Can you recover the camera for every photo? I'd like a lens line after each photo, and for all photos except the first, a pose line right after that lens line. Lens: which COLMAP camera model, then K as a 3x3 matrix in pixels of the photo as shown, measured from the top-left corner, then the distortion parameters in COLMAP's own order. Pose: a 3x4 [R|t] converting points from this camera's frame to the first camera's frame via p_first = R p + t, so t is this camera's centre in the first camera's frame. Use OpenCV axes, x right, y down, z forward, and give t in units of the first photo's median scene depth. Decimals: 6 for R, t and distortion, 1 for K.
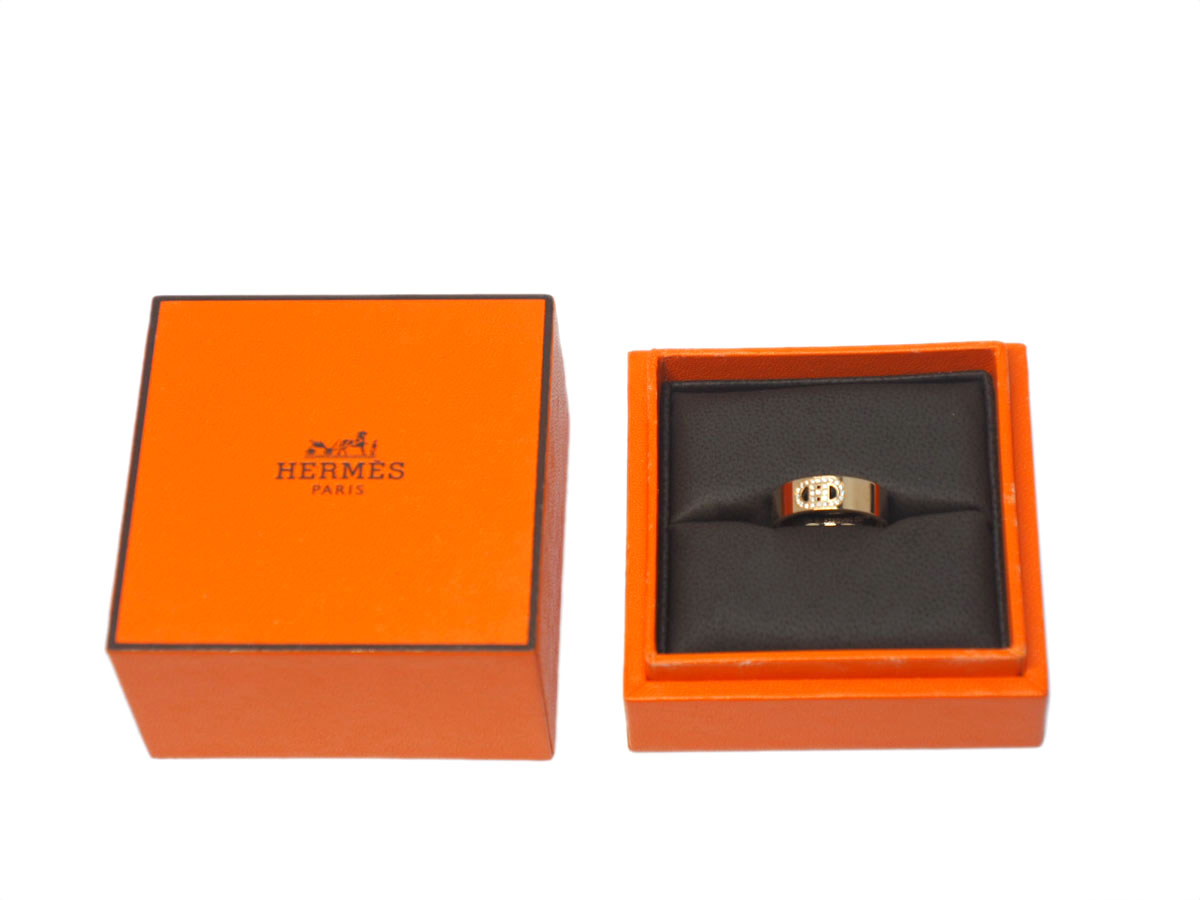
lens RADIAL K [[2835.3, 0, 600.0], [0, 2835.3, 450.0], [0, 0, 1]] dist [-0.042305, -0.096622]
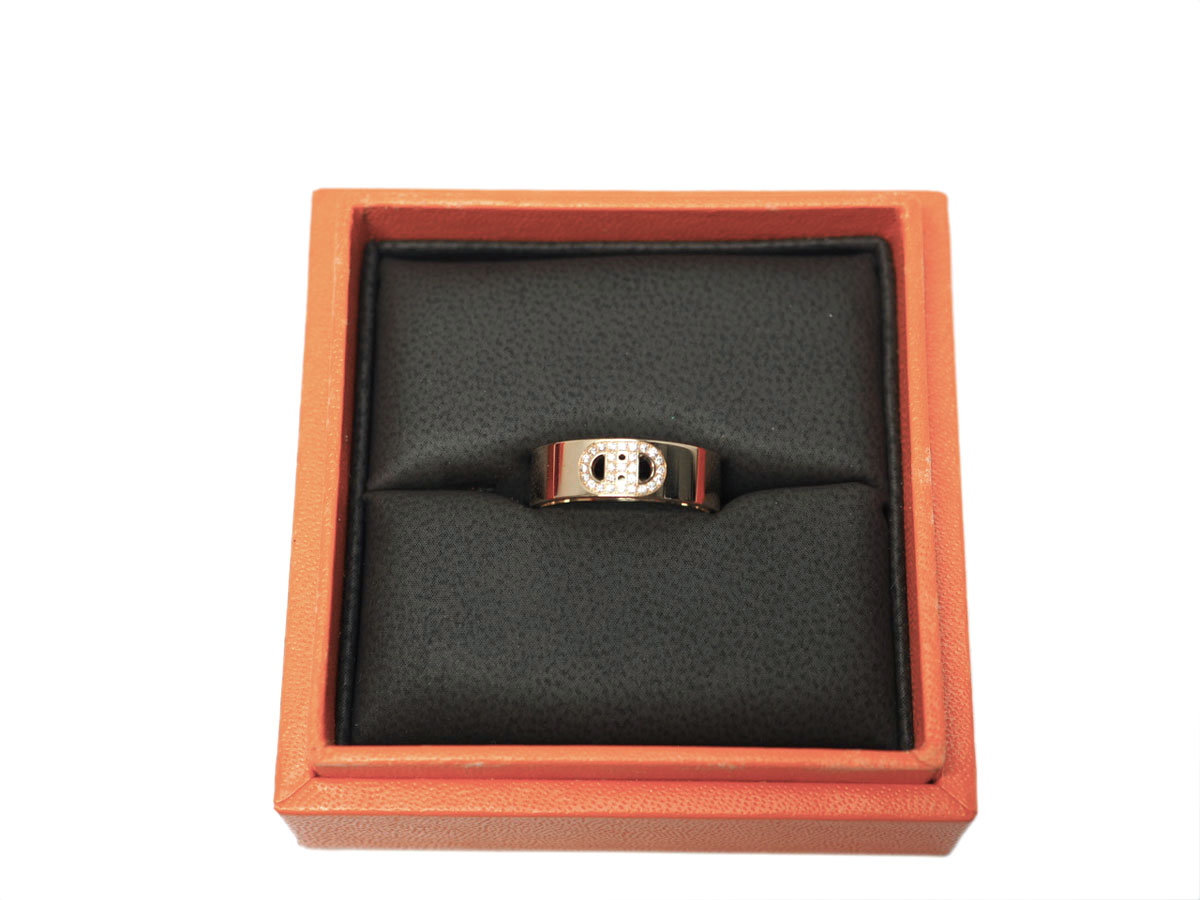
lens RADIAL K [[2147.7, 0, 600.0], [0, 2147.7, 450.0], [0, 0, 1]] dist [0.013575, 0.007556]
pose [[0.998530, 0.010051, 0.053268, 0.050482], [-0.019976, 0.981733, 0.189211, -0.071680], [-0.050393, -0.189997, 0.980491, 0.542975]]
